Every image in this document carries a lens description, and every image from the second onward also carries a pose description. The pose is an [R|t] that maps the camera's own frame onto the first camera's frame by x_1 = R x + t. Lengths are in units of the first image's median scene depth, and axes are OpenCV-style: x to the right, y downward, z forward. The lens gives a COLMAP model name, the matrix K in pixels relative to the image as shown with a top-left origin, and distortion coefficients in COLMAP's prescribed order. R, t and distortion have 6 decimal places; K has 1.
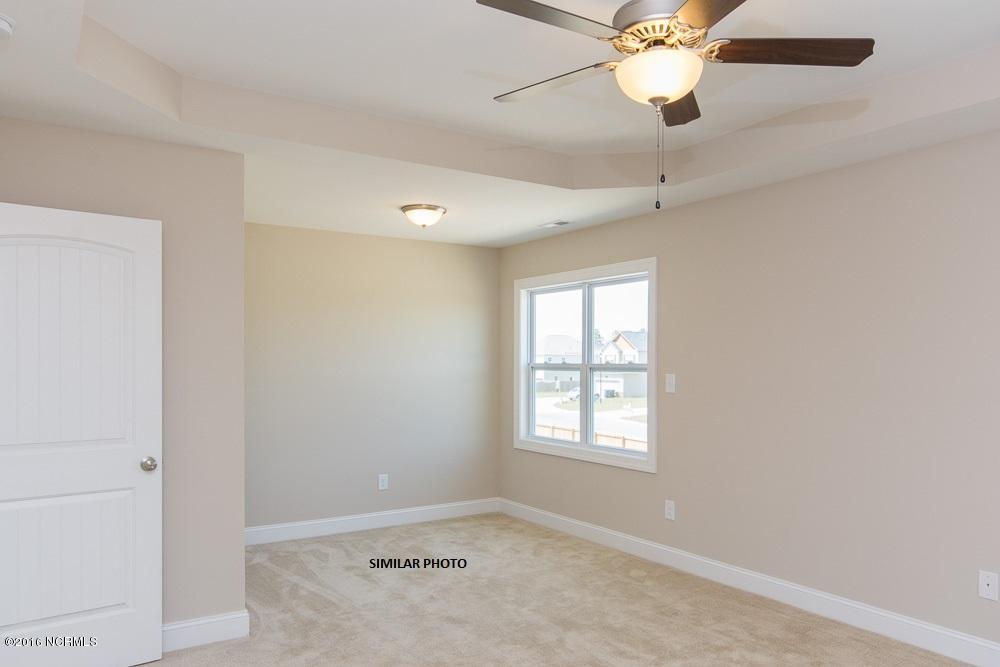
lens RADIAL K [[714.8, 0, 500.4], [0, 714.8, 336.5], [0, 0, 1]] dist [0.005285, 0.000328]
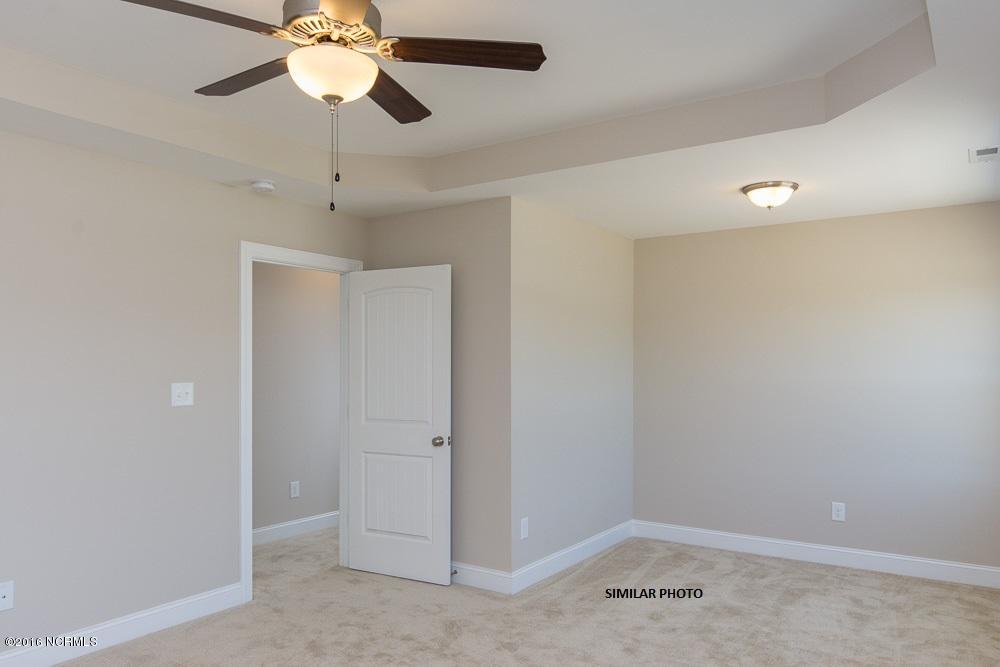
lens RADIAL K [[714.8, 0, 500.3], [0, 714.8, 337.2], [0, 0, 1]] dist [0.005285, 0.000328]
pose [[0.386323, -0.039560, -0.921515, 0.543430], [0.033482, 0.999023, -0.028851, 0.013290], [0.921756, -0.019708, 0.387270, 0.373329]]
